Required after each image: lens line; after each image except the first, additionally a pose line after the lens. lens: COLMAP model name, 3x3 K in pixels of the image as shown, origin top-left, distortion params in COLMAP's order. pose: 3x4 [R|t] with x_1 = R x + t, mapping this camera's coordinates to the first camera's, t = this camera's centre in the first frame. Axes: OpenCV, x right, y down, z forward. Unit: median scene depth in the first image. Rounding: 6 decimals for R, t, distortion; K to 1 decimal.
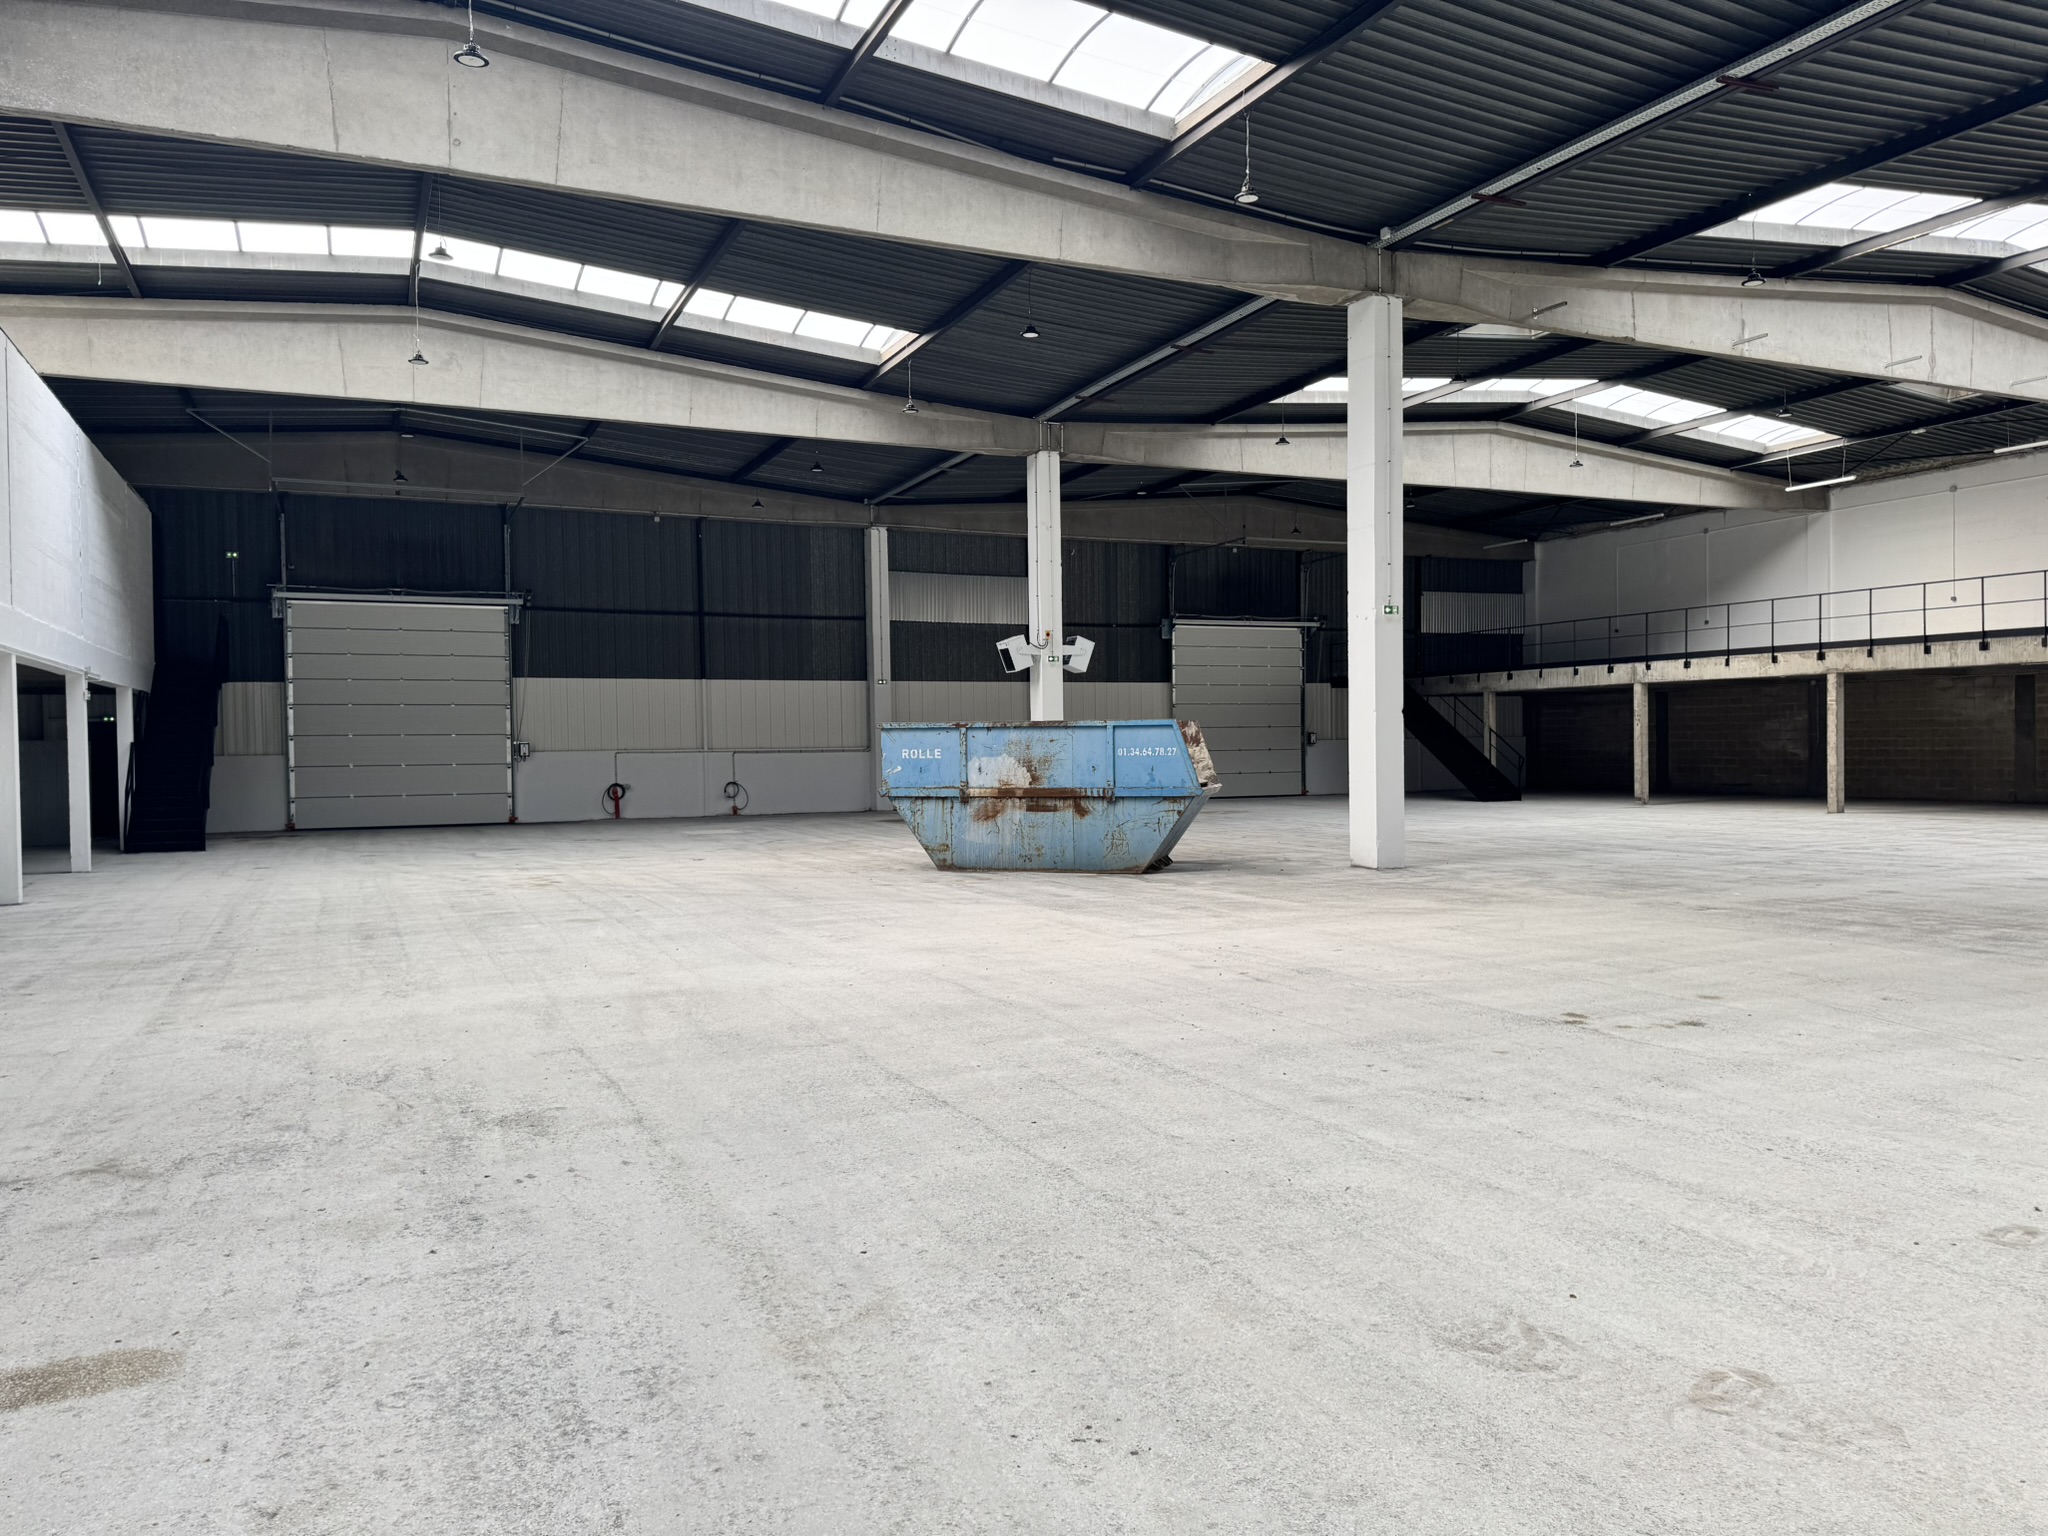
lens RADIAL K [[1430.7, 0, 1033.7], [0, 1430.7, 761.2], [0, 0, 1]] dist [0.071069, -0.060136]
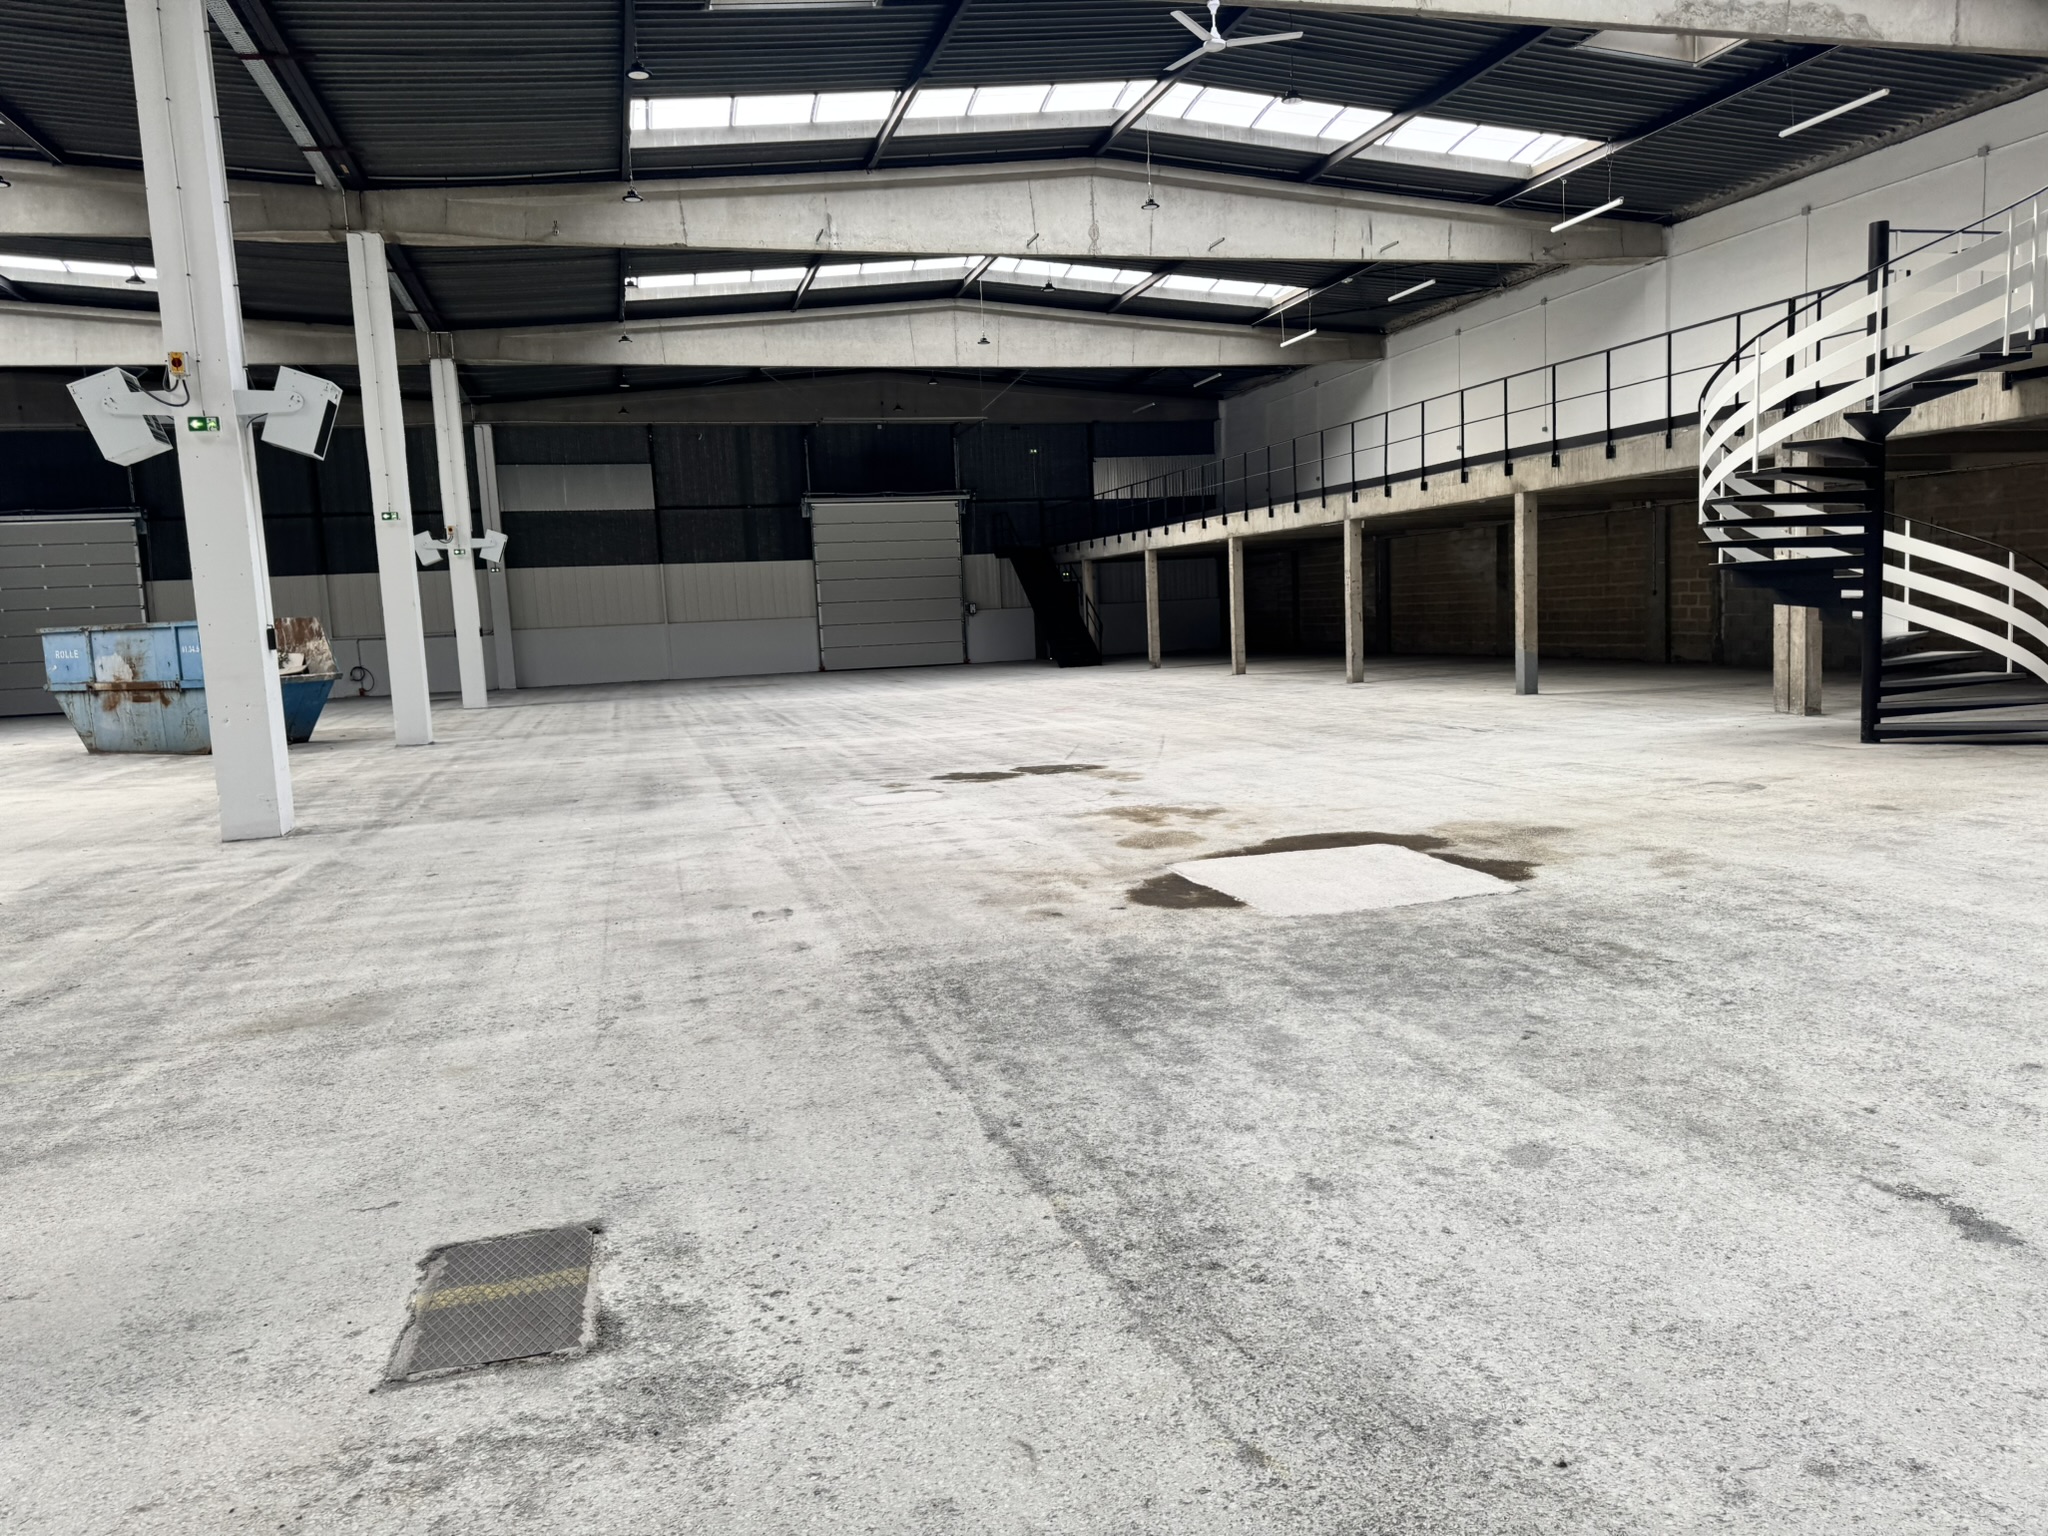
lens RADIAL K [[1427.0, 0, 1020.5], [0, 1427.0, 761.1], [0, 0, 1]] dist [0.115018, -0.184605]
pose [[0.984585, -0.013832, -0.174361, 0.802497], [0.030837, 0.994981, 0.095197, -0.006625], [0.172169, -0.099106, 0.980069, -0.035831]]
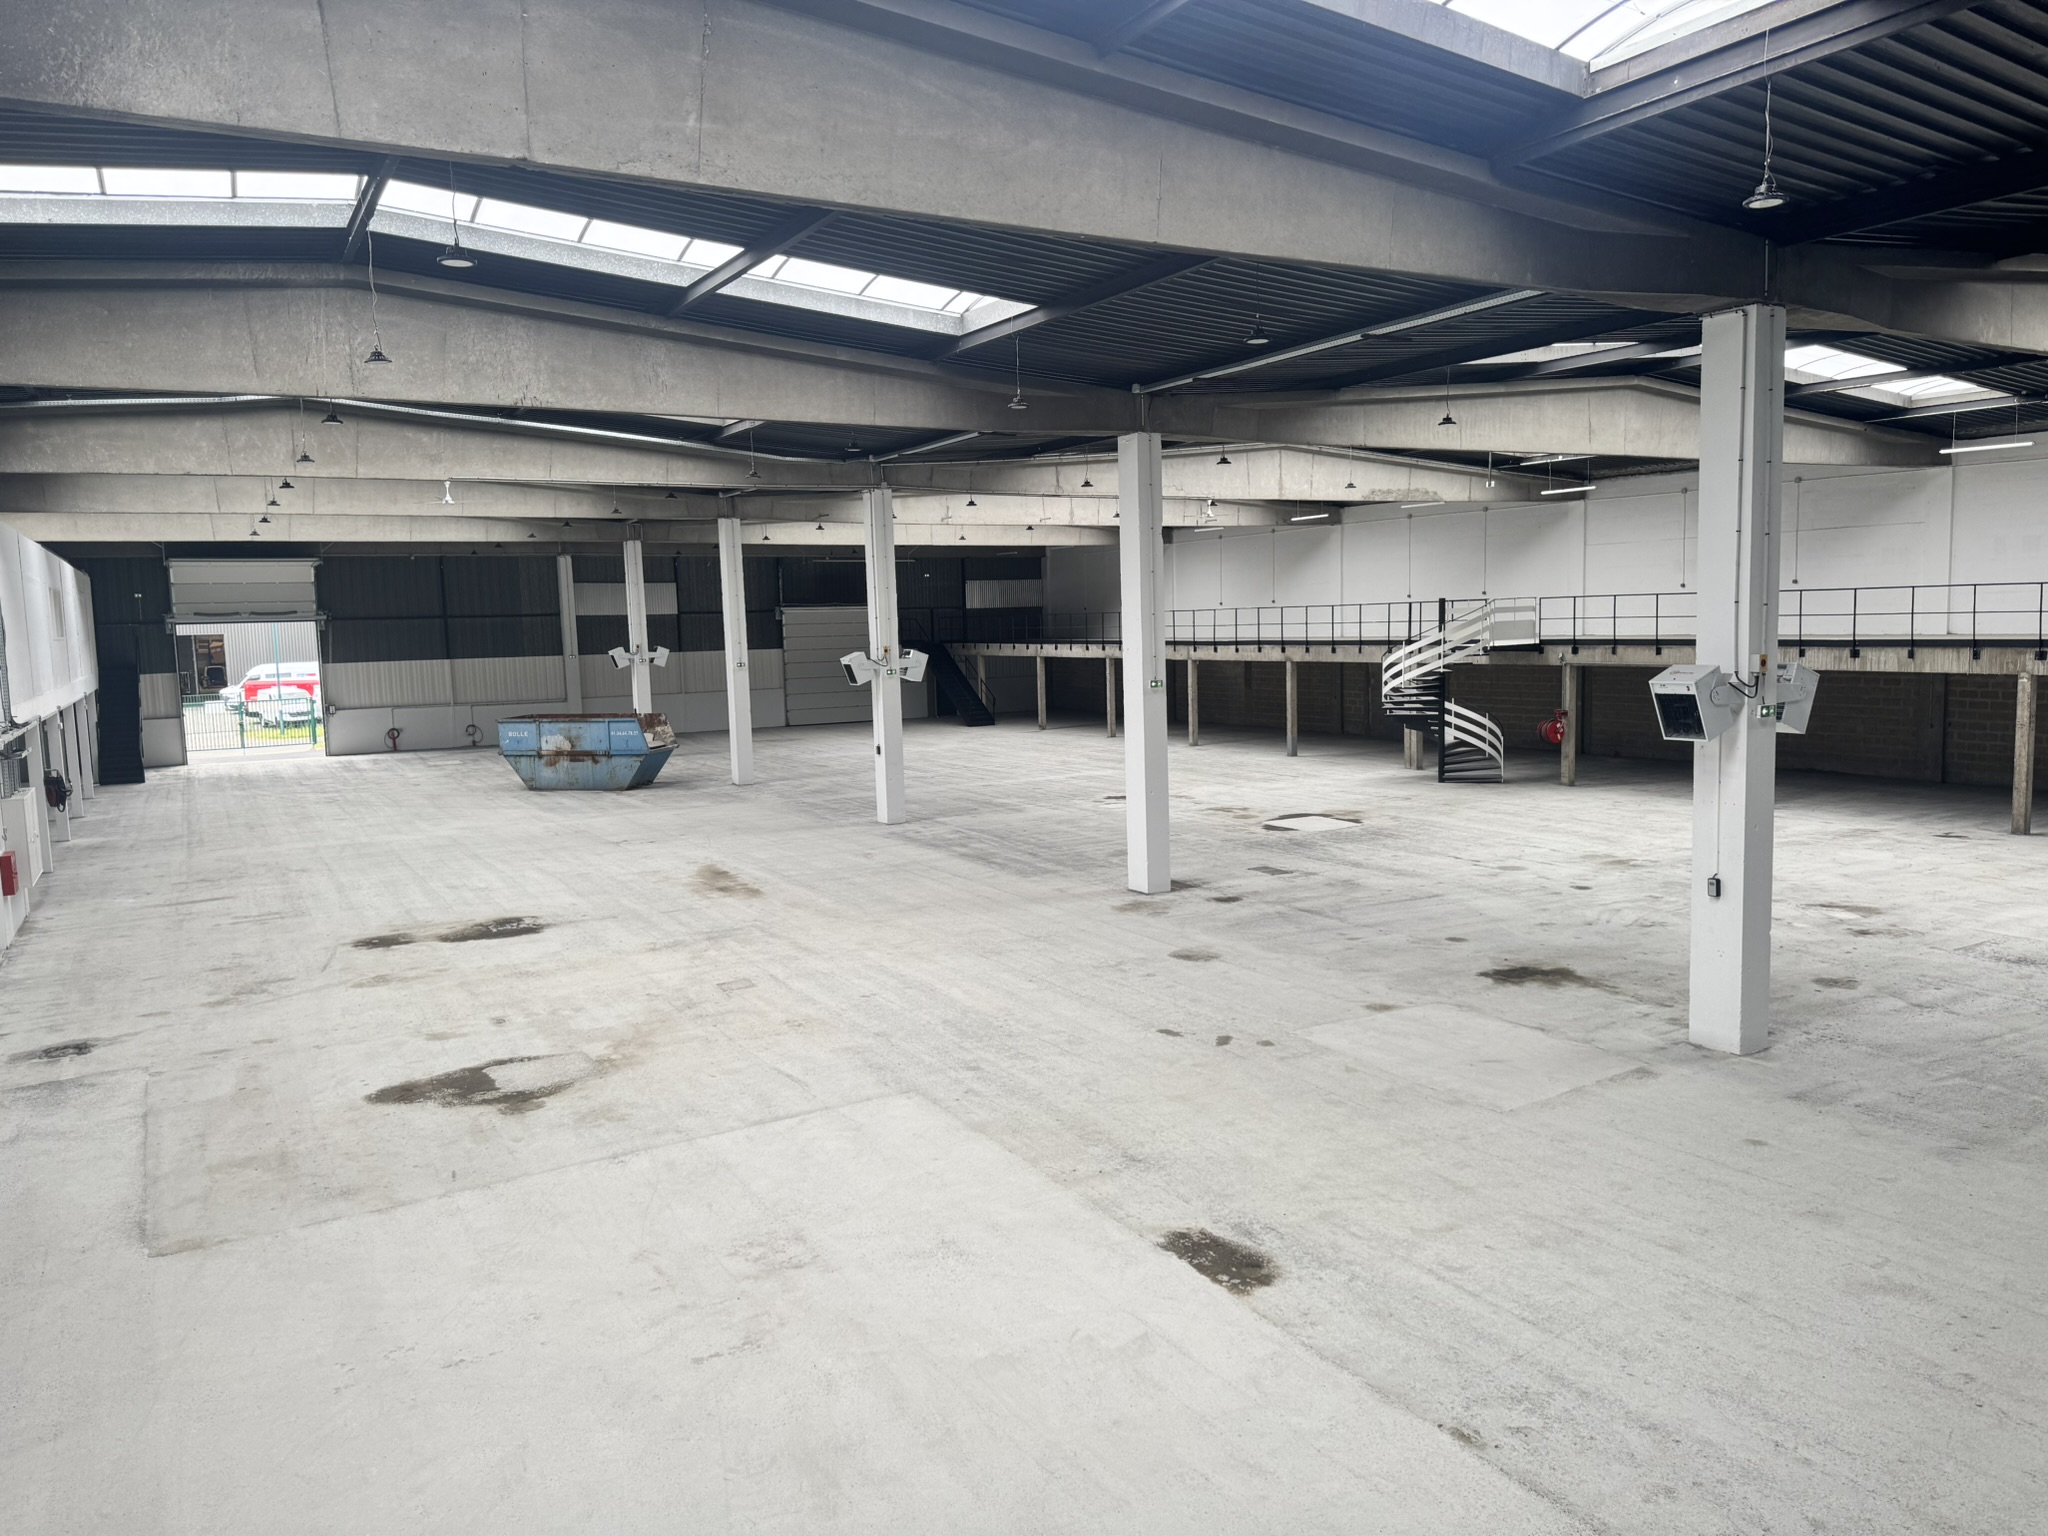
lens RADIAL K [[1437.8, 0, 1017.4], [0, 1437.8, 761.0], [0, 0, 1]] dist [0.173508, -0.315283]
pose [[0.997149, -0.020132, 0.072723, 0.432566], [0.013838, 0.996196, 0.086036, -0.123022], [-0.074178, -0.084784, 0.993634, -1.023419]]
